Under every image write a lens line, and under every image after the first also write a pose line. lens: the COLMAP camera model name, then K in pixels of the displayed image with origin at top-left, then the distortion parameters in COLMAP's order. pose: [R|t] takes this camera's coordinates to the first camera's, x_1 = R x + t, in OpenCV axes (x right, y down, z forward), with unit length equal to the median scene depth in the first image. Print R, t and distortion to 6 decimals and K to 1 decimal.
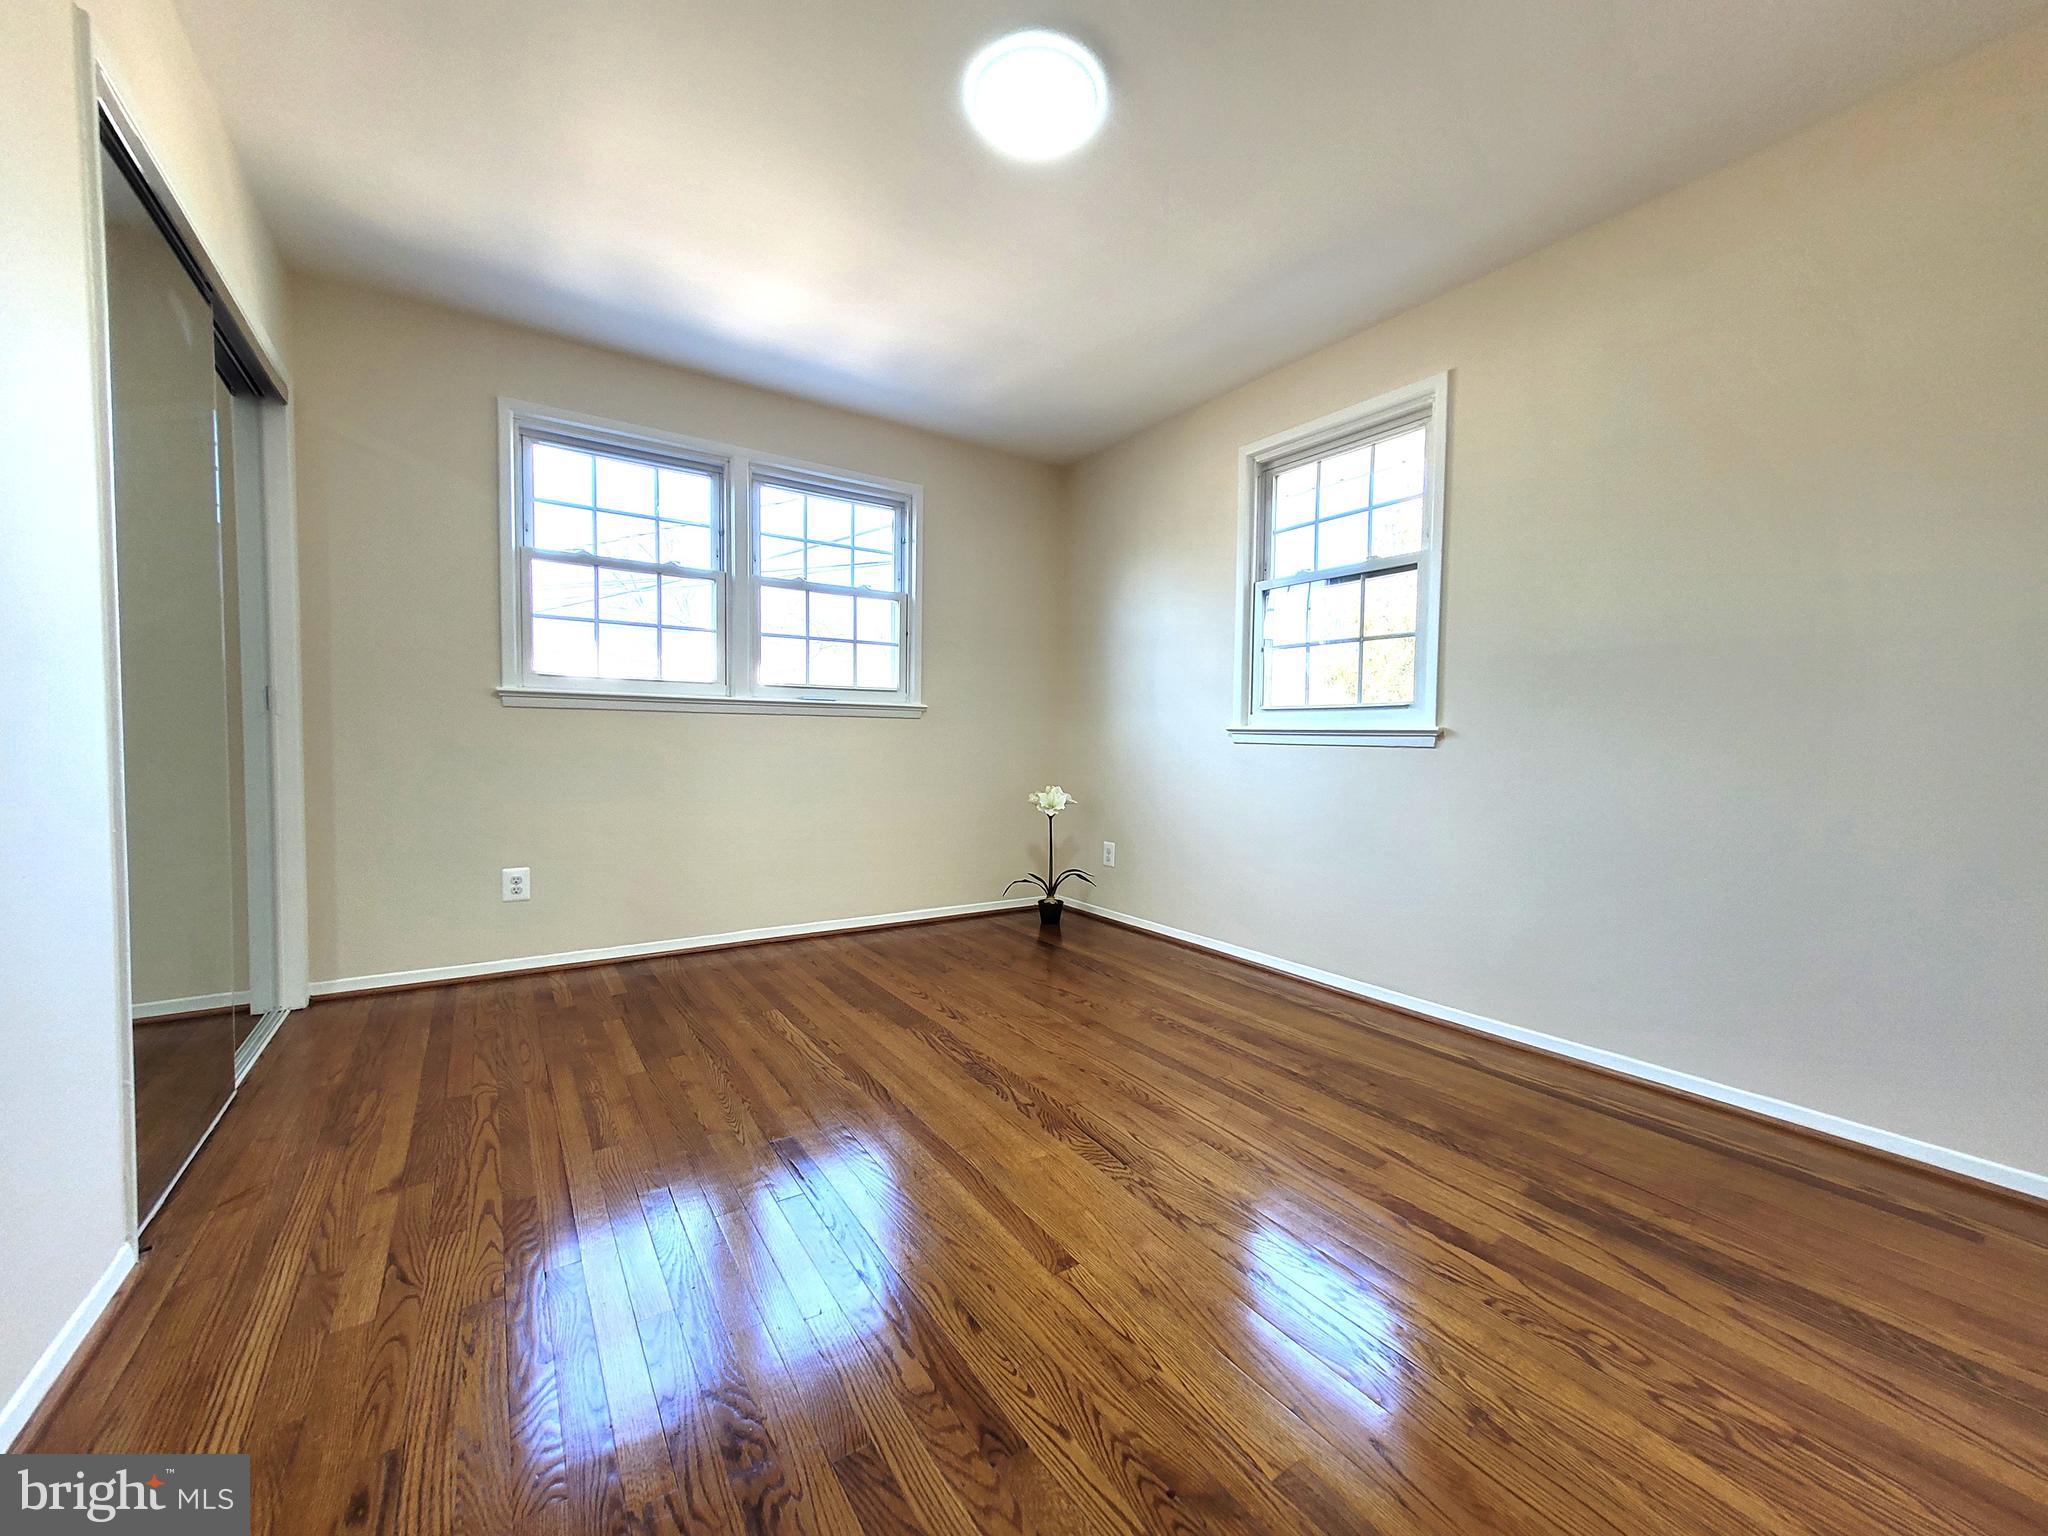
lens RADIAL K [[805.3, 0, 1029.7], [0, 805.3, 760.3], [0, 0, 1]] dist [0.005110, -0.000402]
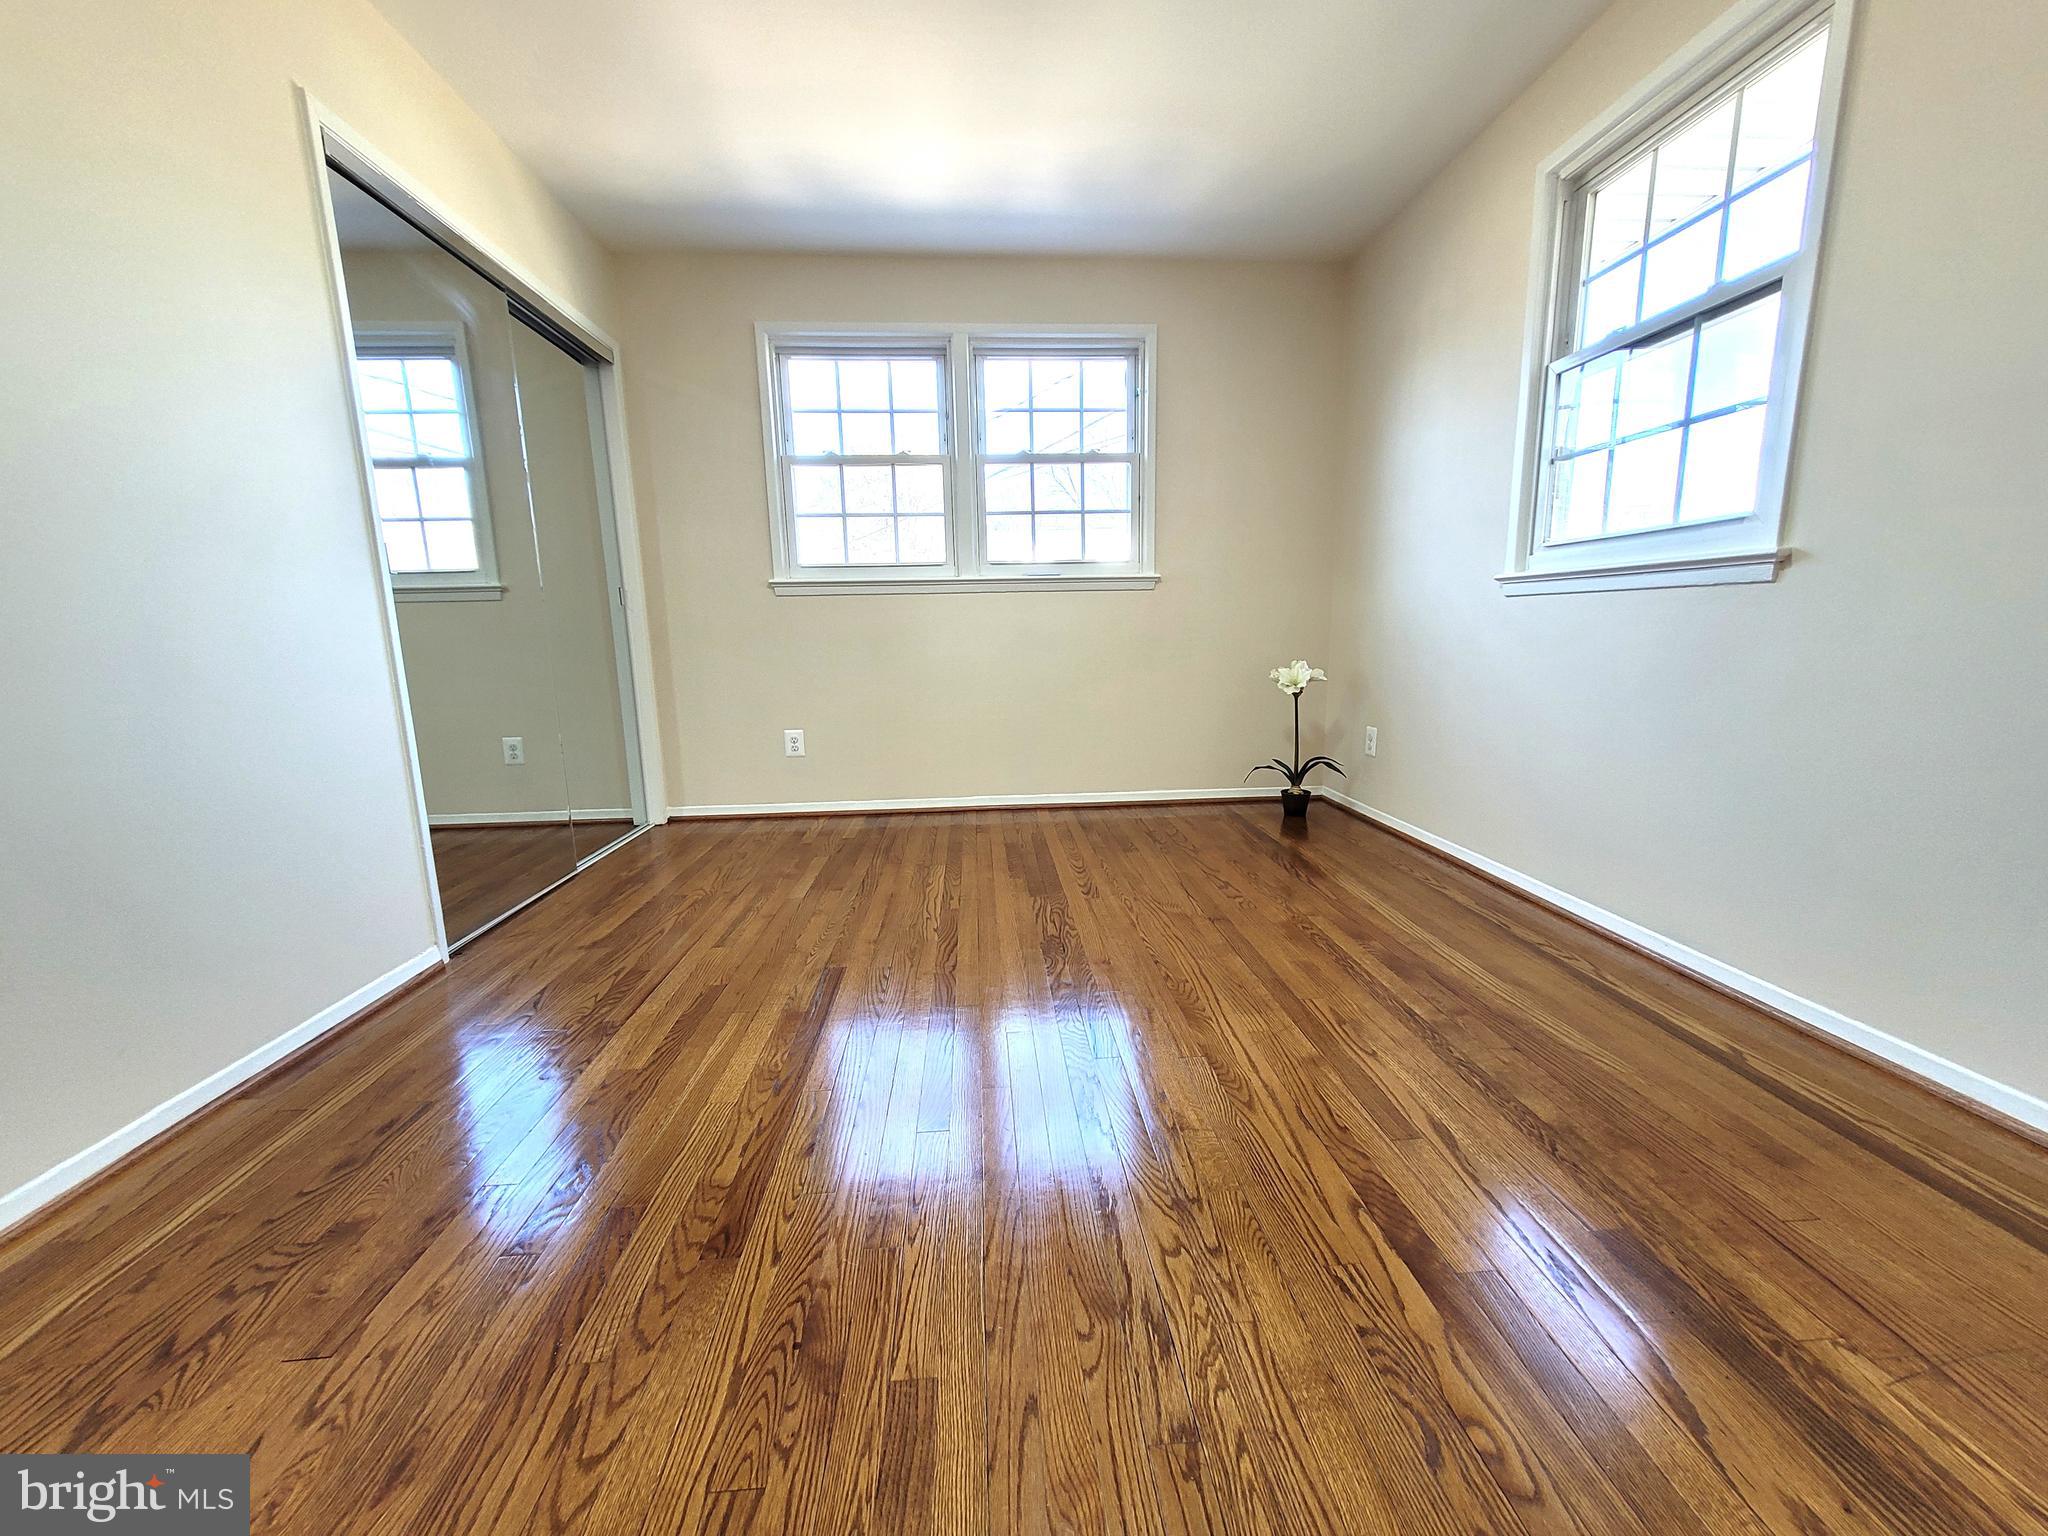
lens RADIAL K [[805.3, 0, 1015.8], [0, 805.3, 763.4], [0, 0, 1]] dist [0.005110, -0.000402]
pose [[0.864301, 0.052186, -0.500261, 0.263015], [0.018669, 0.990589, 0.135592, 0.023867], [0.502629, -0.126532, 0.855193, 0.117505]]
